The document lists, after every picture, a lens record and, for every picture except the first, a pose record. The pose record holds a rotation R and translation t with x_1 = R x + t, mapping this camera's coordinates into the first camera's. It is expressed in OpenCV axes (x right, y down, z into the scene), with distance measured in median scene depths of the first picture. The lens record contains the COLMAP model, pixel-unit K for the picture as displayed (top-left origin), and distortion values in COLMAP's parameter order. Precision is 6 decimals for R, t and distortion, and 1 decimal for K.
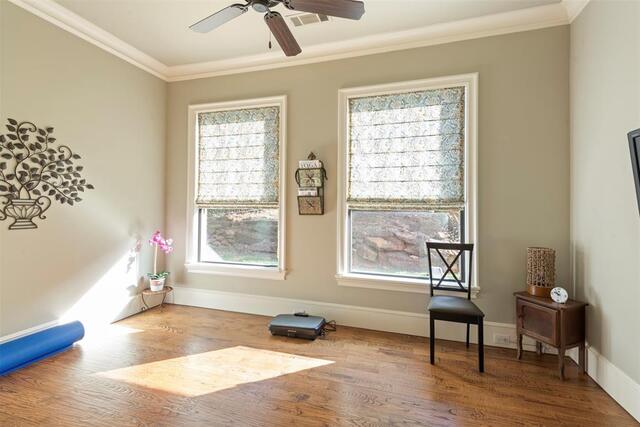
lens RADIAL K [[298.1, 0, 316.7], [0, 298.1, 203.9], [0, 0, 1]] dist [0.011671, -0.000180]
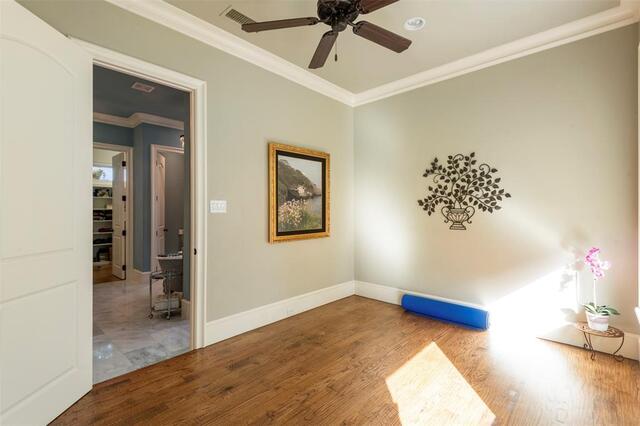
lens RADIAL K [[298.1, 0, 316.7], [0, 298.1, 203.4], [0, 0, 1]] dist [0.011671, -0.000180]
pose [[-0.421911, -0.017583, -0.906467, 0.566115], [0.017326, 0.999473, -0.027452, -0.012754], [0.906472, -0.027288, -0.421384, 0.927266]]
